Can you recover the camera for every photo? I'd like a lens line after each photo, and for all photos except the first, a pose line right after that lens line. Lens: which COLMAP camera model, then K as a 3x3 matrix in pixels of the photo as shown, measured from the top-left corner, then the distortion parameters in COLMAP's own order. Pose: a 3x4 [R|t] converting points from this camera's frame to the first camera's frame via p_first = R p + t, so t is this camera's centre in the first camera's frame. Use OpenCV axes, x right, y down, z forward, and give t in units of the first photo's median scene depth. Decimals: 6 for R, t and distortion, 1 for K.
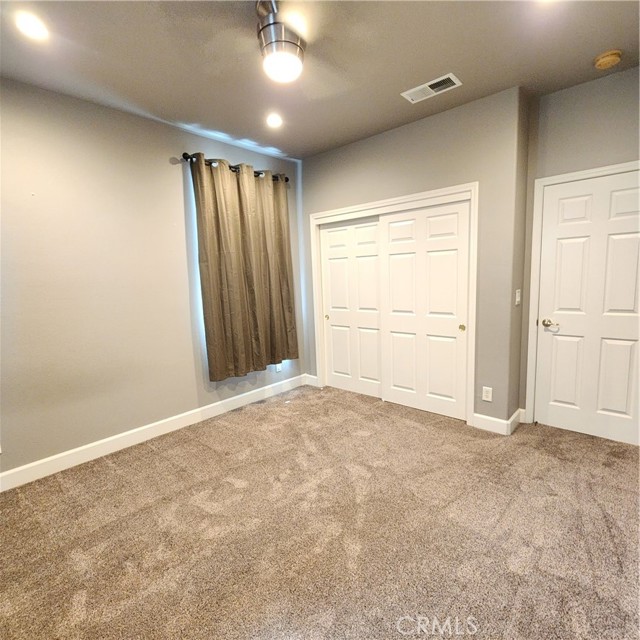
lens RADIAL K [[352.4, 0, 323.0], [0, 352.4, 324.1], [0, 0, 1]] dist [0.001785, 0.000593]
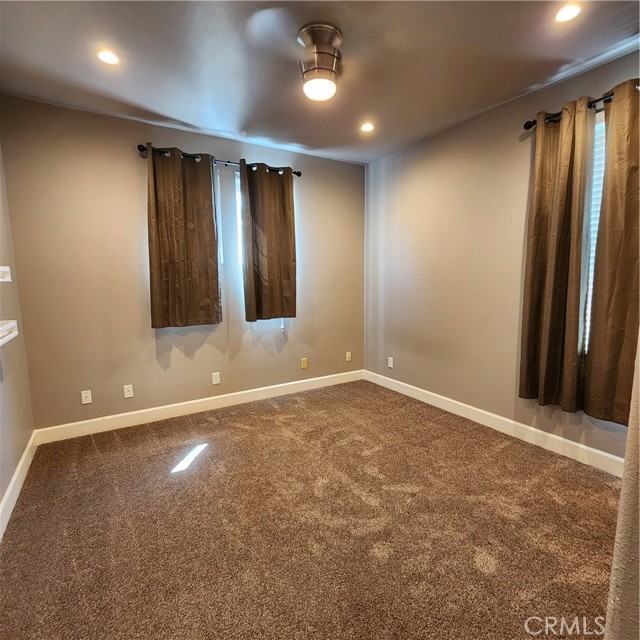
lens RADIAL K [[352.4, 0, 323.0], [0, 352.4, 324.1], [0, 0, 1]] dist [0.001785, 0.000593]
pose [[-0.273149, 0.168355, -0.947125, 0.724849], [-0.117129, 0.971421, 0.206453, -0.151606], [0.954814, 0.167328, -0.245623, 0.942795]]
